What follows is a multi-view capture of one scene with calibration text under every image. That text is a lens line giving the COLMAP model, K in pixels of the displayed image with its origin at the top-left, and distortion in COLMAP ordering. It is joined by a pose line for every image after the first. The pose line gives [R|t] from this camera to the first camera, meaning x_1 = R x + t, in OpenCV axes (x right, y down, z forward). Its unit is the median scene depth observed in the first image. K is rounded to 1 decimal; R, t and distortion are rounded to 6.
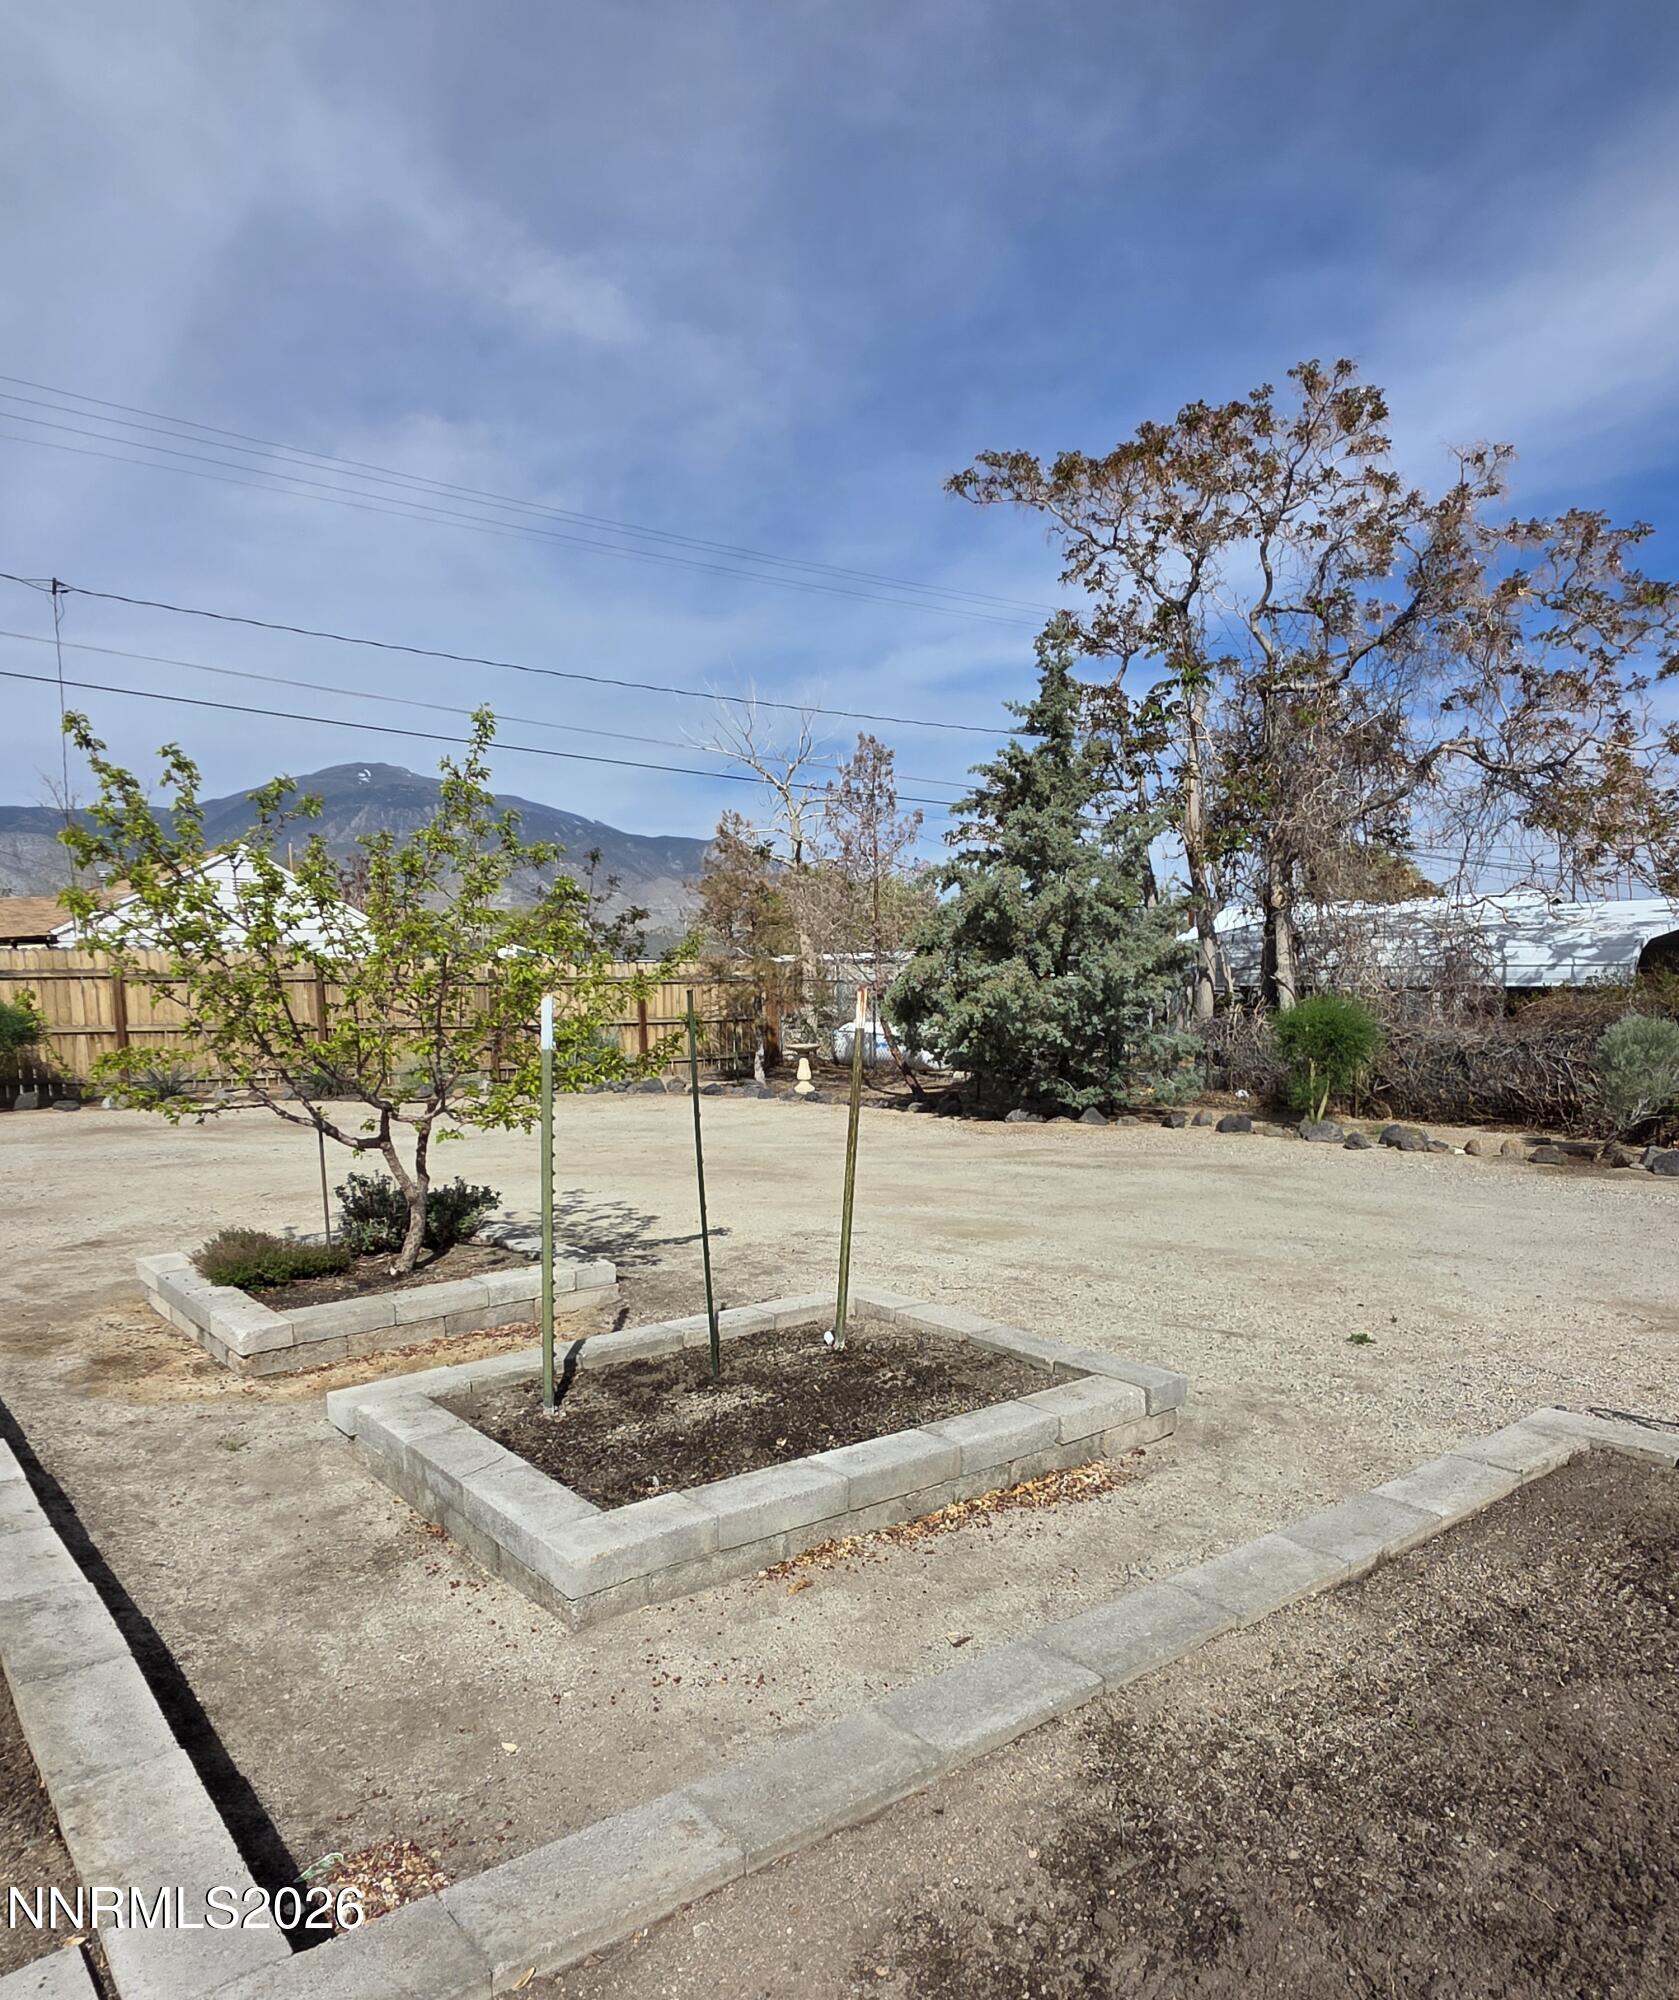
lens RADIAL K [[1342.0, 0, 823.8], [0, 1342.0, 1121.8], [0, 0, 1]] dist [0.010101, -0.011189]
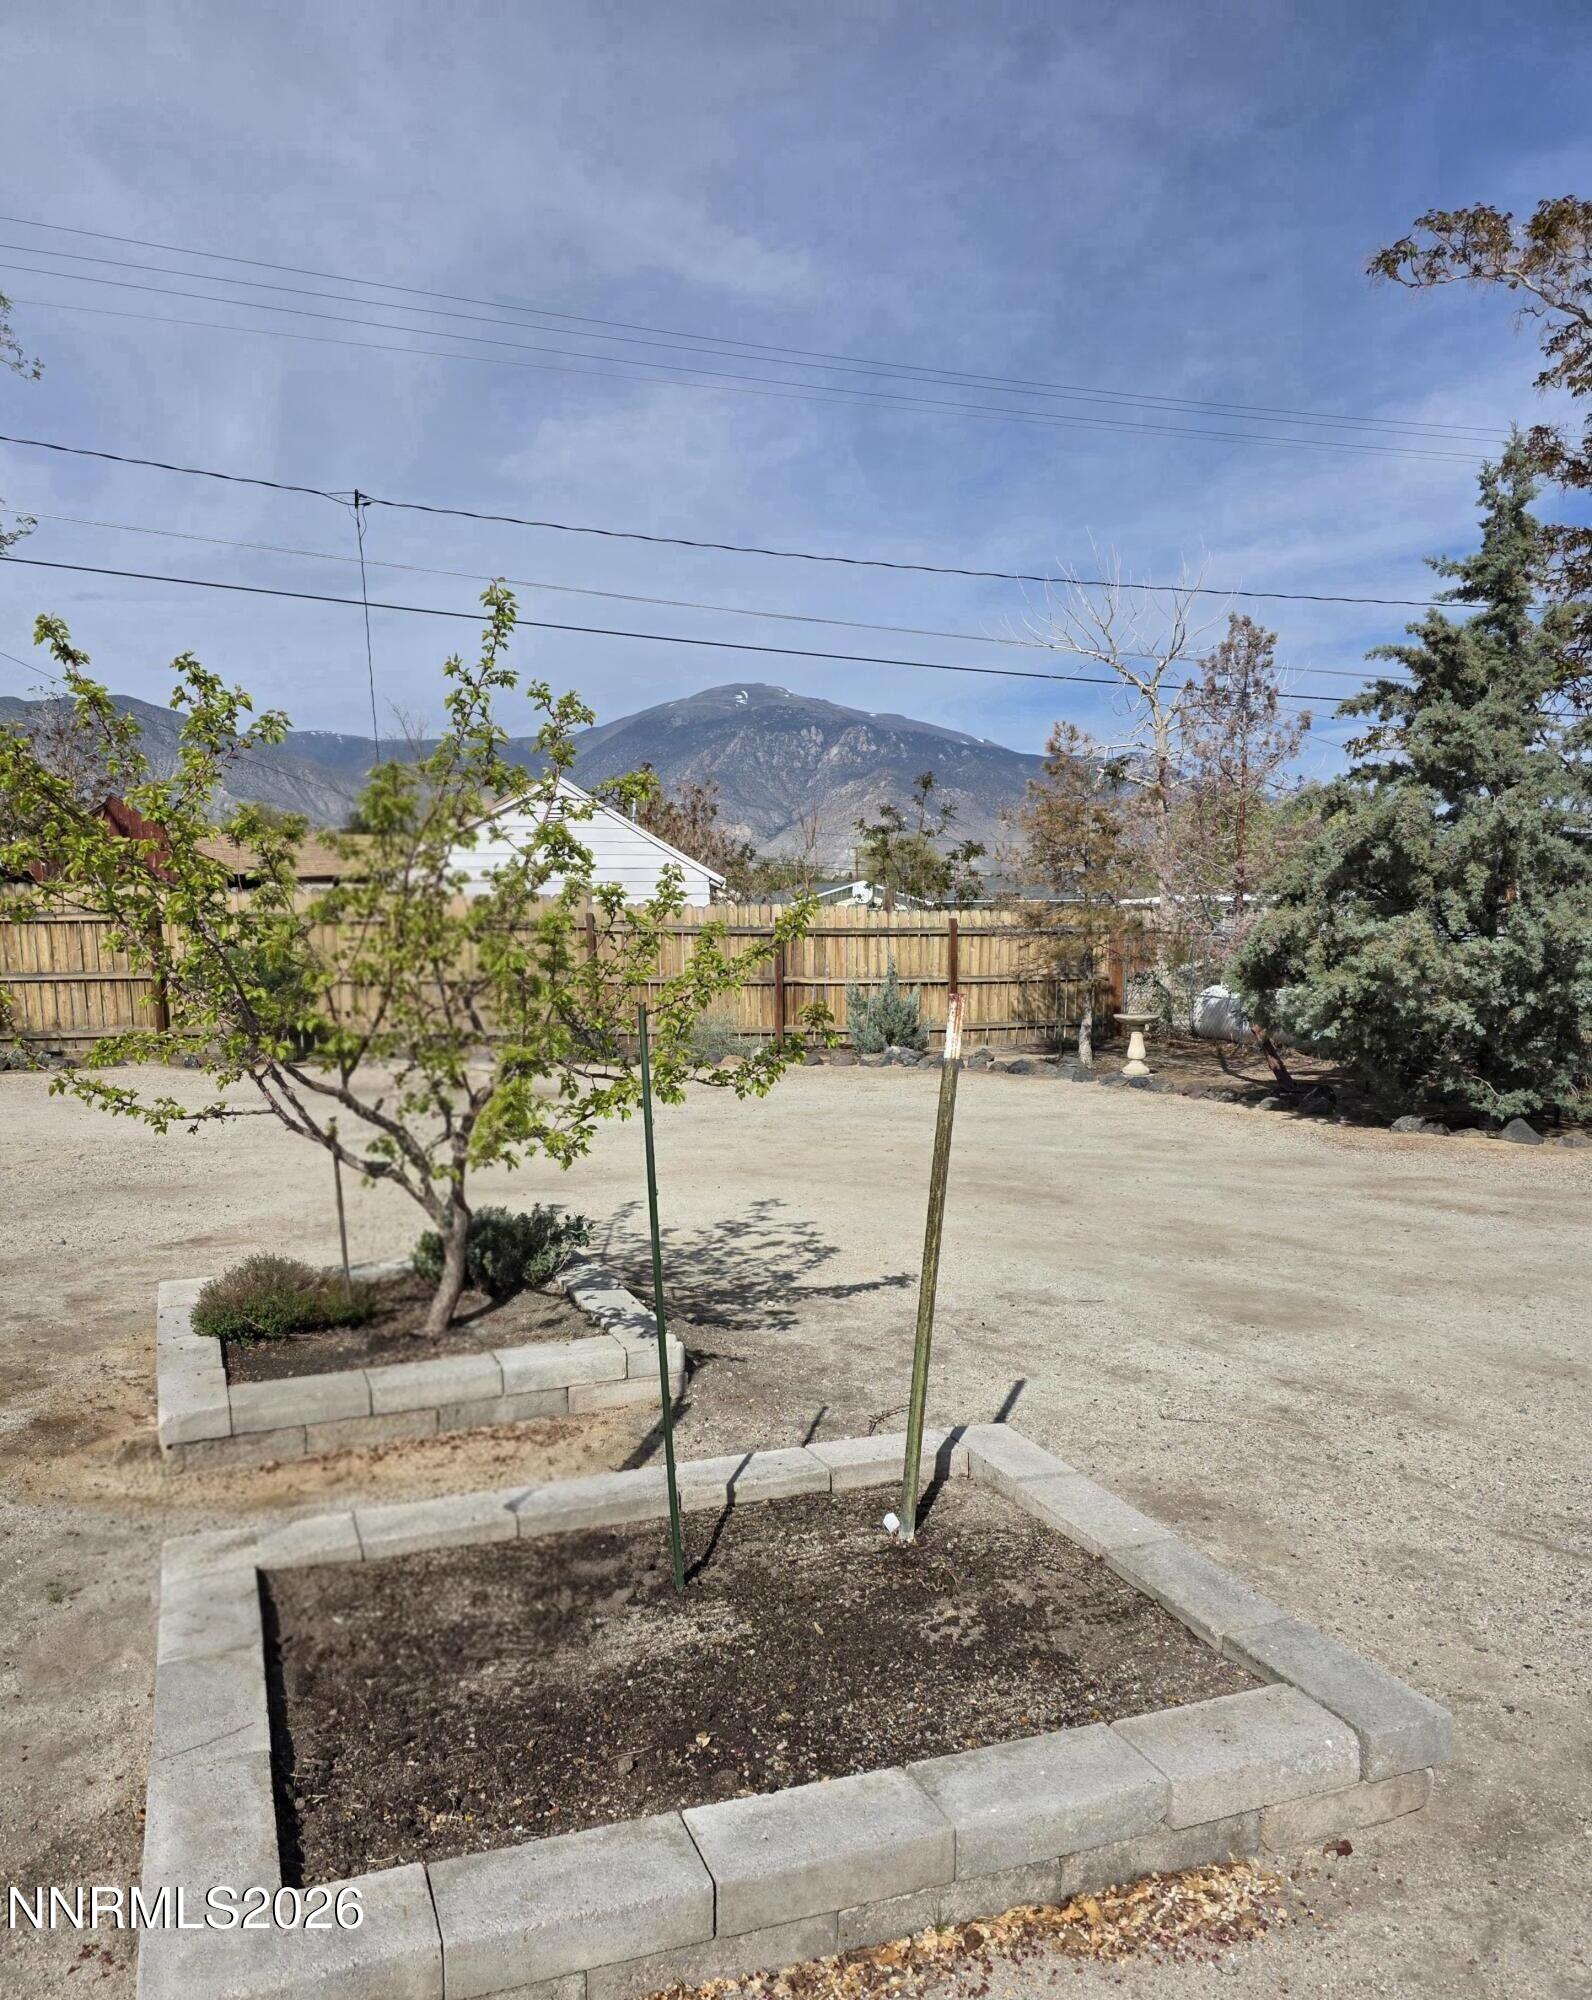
lens RADIAL K [[1487.0, 0, 767.7], [0, 1487.0, 1136.0], [0, 0, 1]] dist [0.065528, -0.056999]
pose [[0.953646, 0.053160, -0.296197, 0.053364], [-0.041567, 0.998108, 0.045305, -0.020852], [0.298045, -0.030893, 0.954052, 0.100363]]
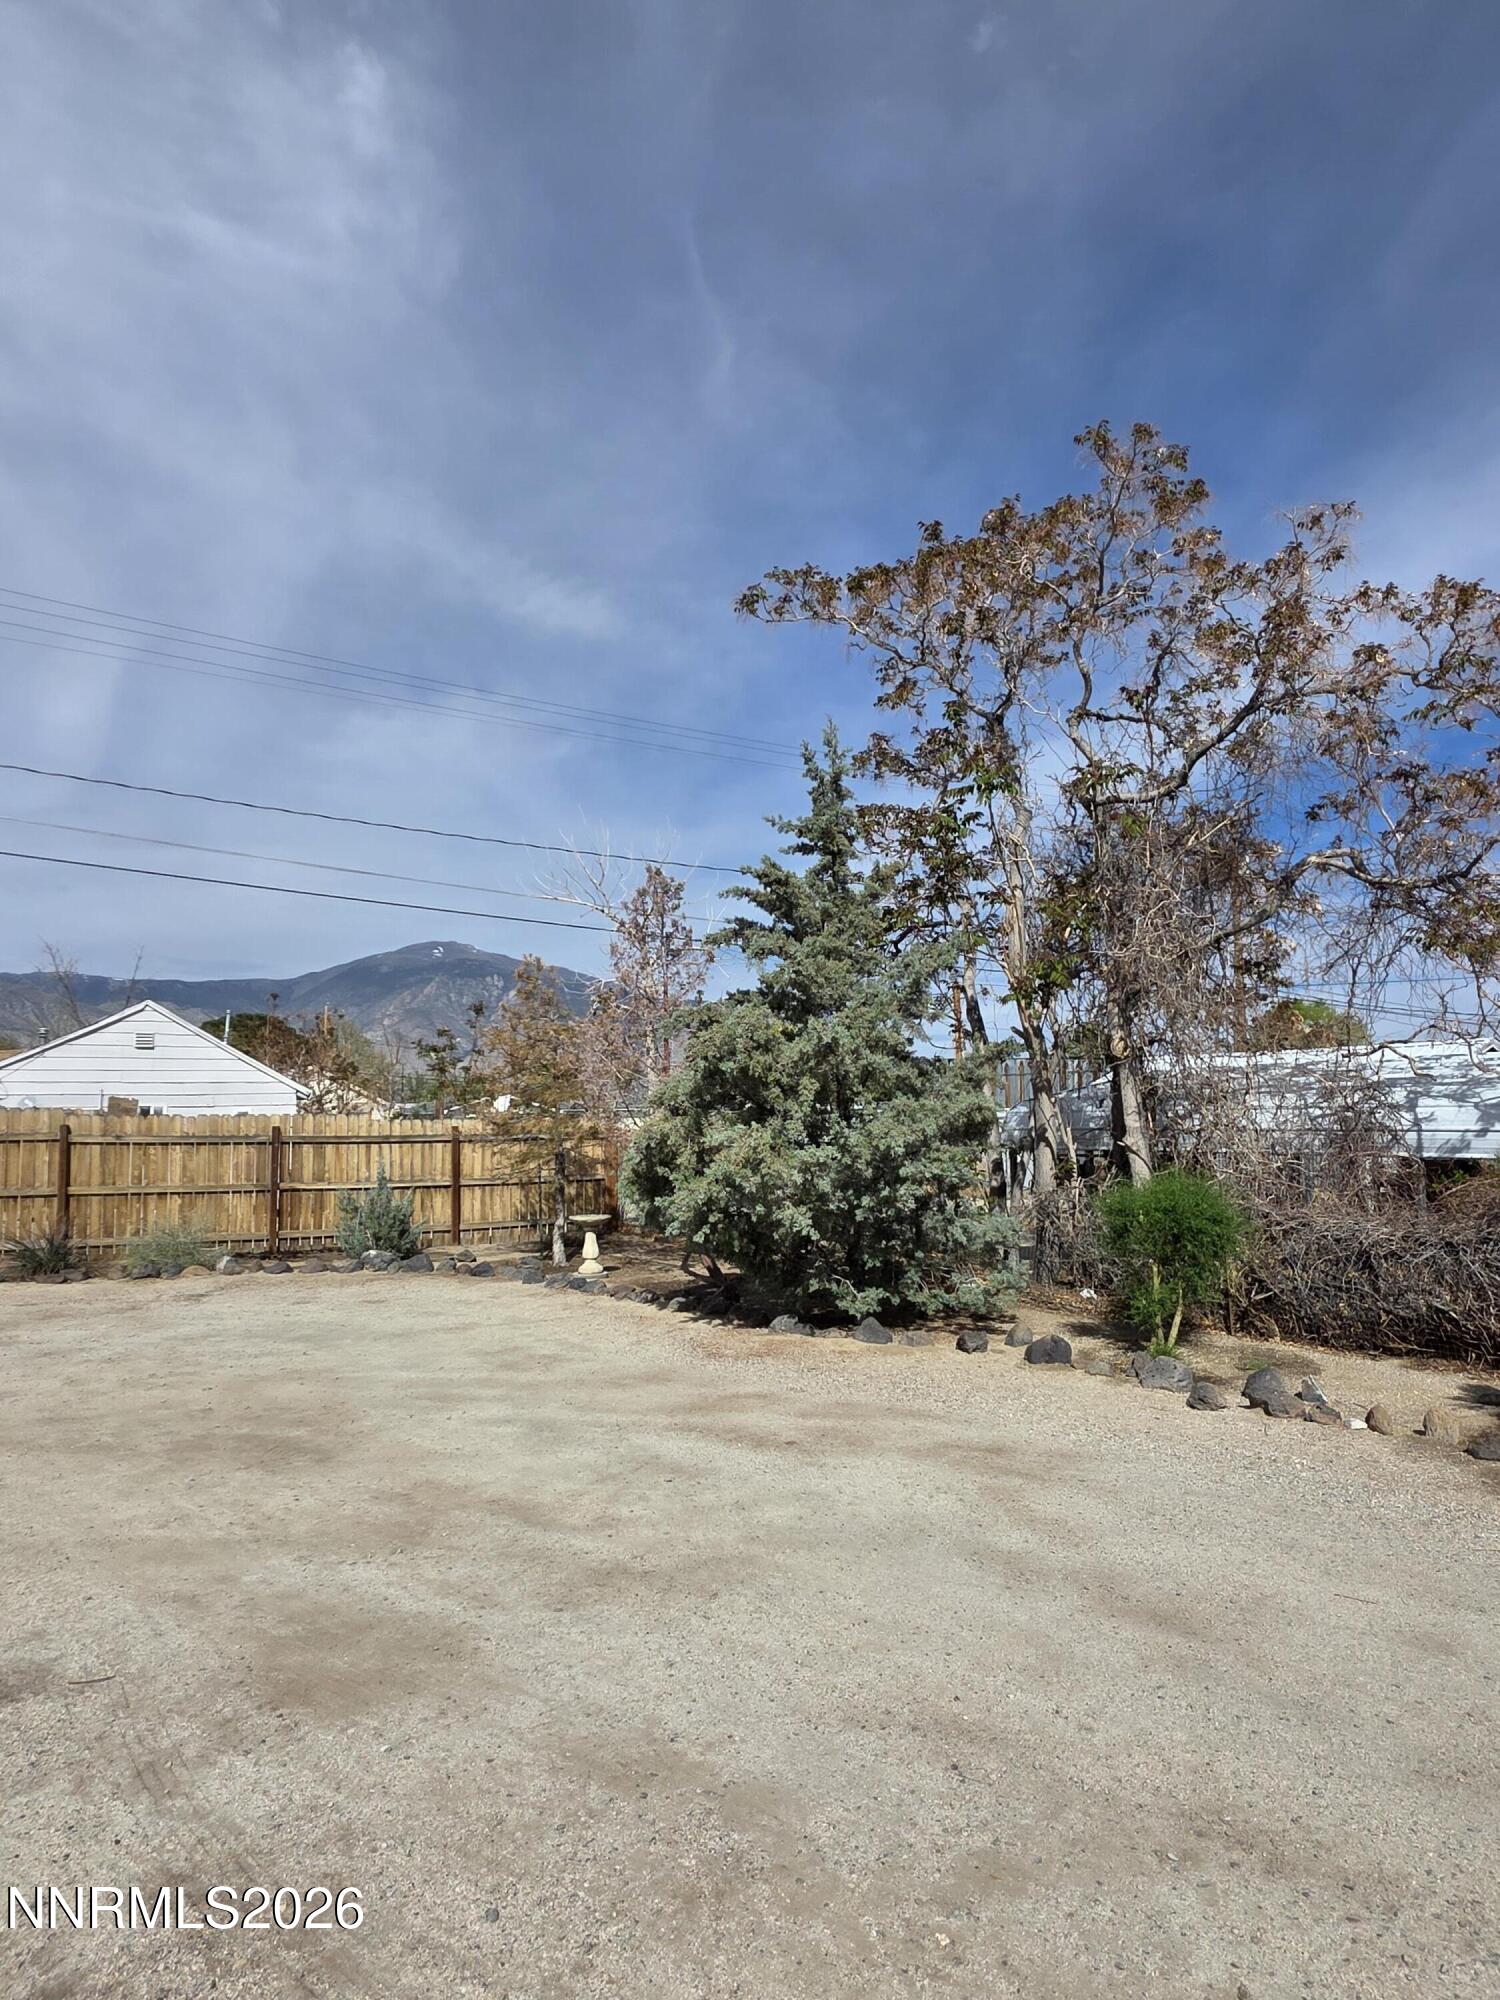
lens RADIAL K [[1188.3, 0, 737.1], [0, 1188.3, 1001.0], [0, 0, 1]] dist [0.005414, -0.004948]
pose [[0.996899, -0.006281, -0.078443, 0.175894], [-0.010072, 0.978427, -0.206346, -0.045480], [0.078046, 0.206496, 0.975330, 0.297911]]
